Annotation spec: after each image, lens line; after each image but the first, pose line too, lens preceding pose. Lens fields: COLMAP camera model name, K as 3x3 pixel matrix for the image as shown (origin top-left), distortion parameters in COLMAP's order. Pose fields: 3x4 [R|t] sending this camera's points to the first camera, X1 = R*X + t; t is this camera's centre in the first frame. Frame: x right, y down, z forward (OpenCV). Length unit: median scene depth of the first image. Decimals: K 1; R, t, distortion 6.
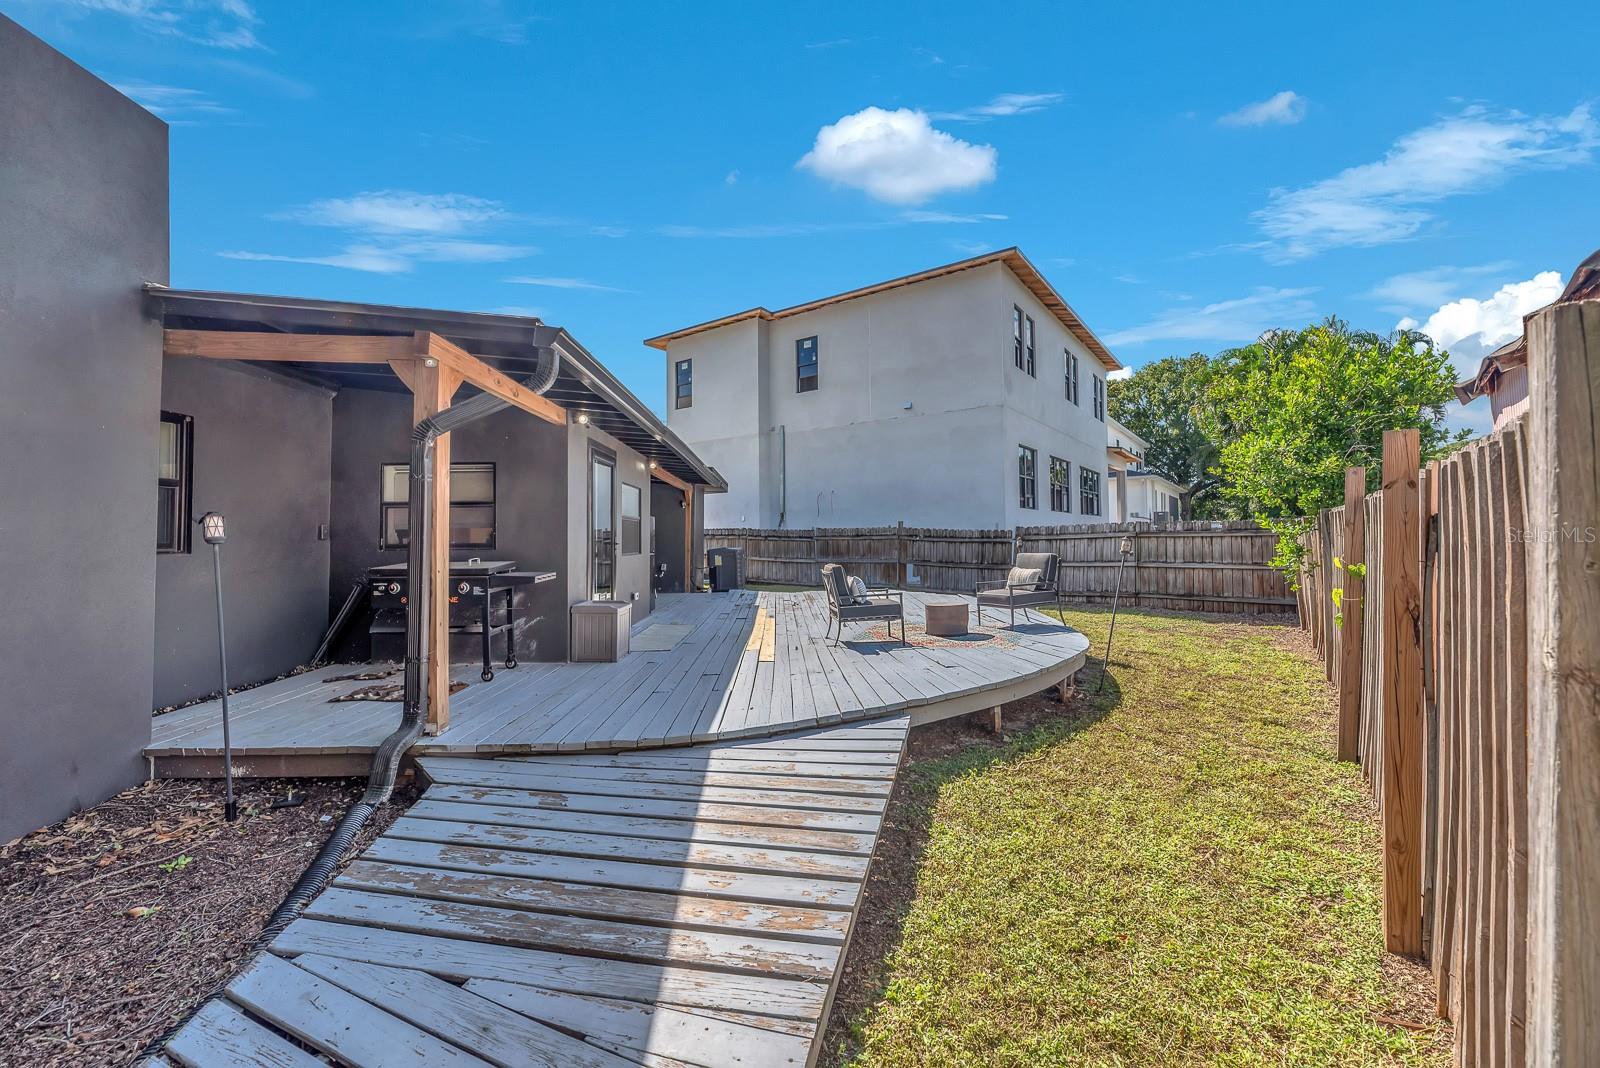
lens RADIAL K [[651.1, 0, 802.2], [0, 651.1, 527.8], [0, 0, 1]] dist [0.000568, -0.000179]
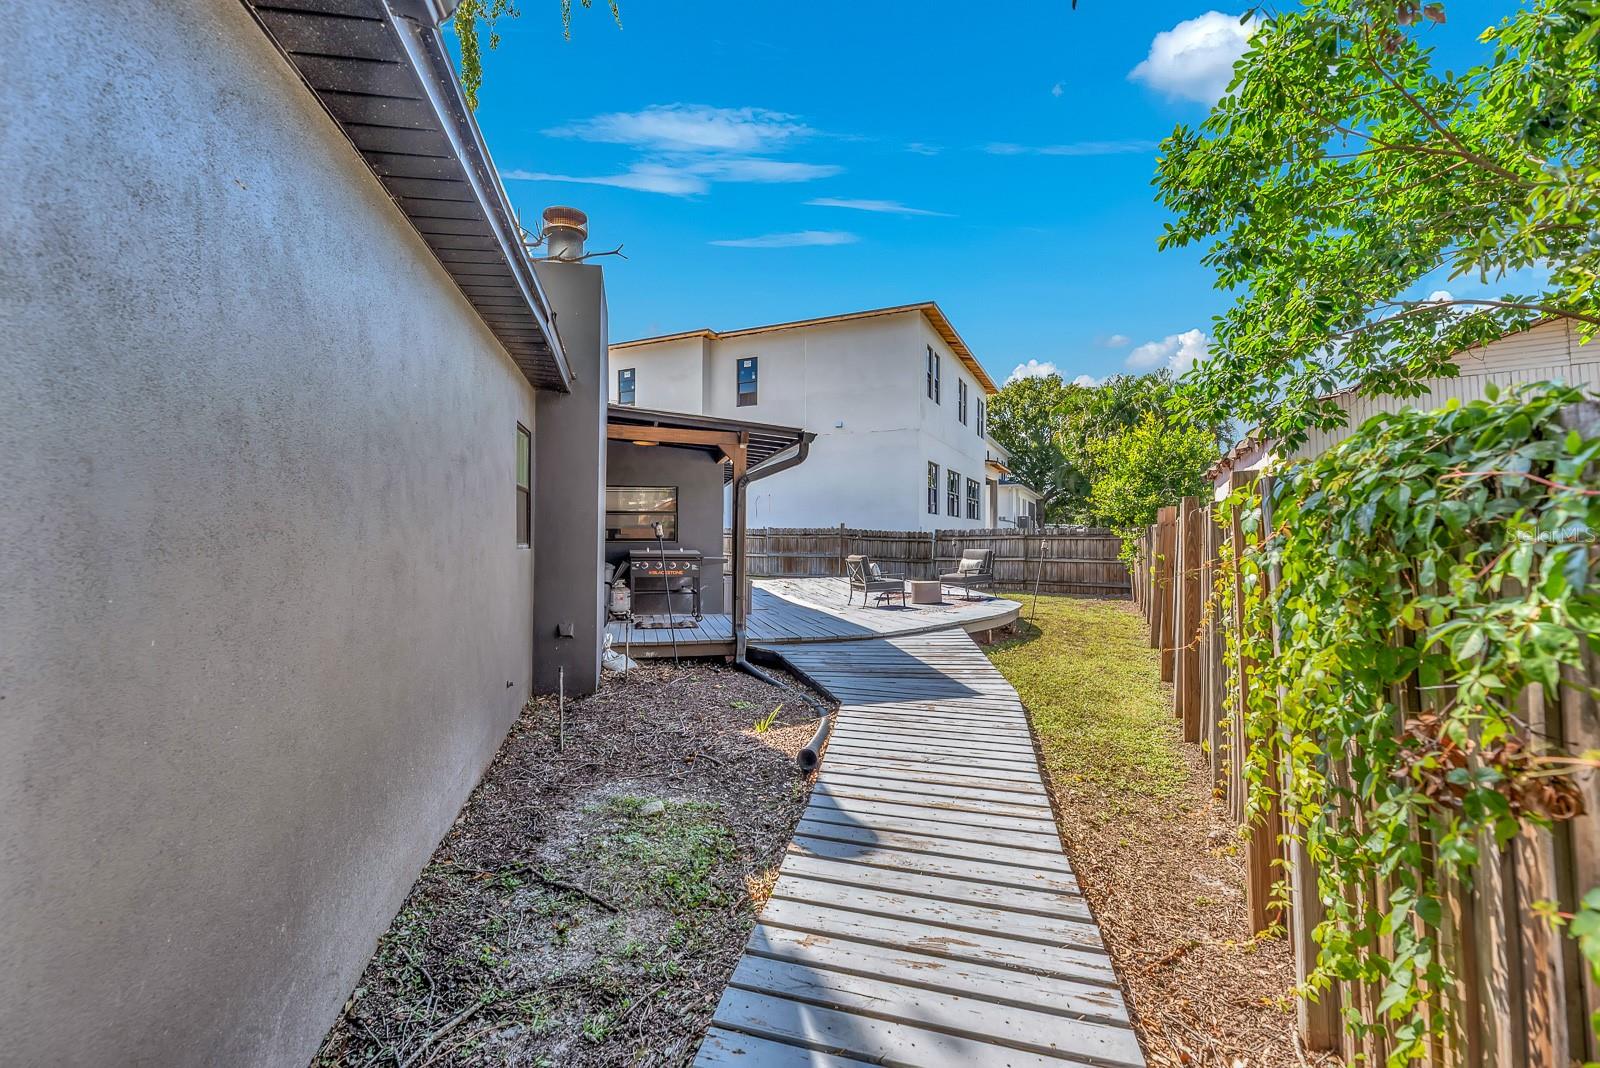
lens RADIAL K [[651.1, 0, 798.3], [0, 651.1, 540.5], [0, 0, 1]] dist [0.000568, -0.000179]
pose [[0.983757, 0.012597, 0.179066, -0.143147], [-0.016798, 0.999618, 0.021966, -0.003255], [-0.178720, -0.024617, 0.983592, -0.181616]]
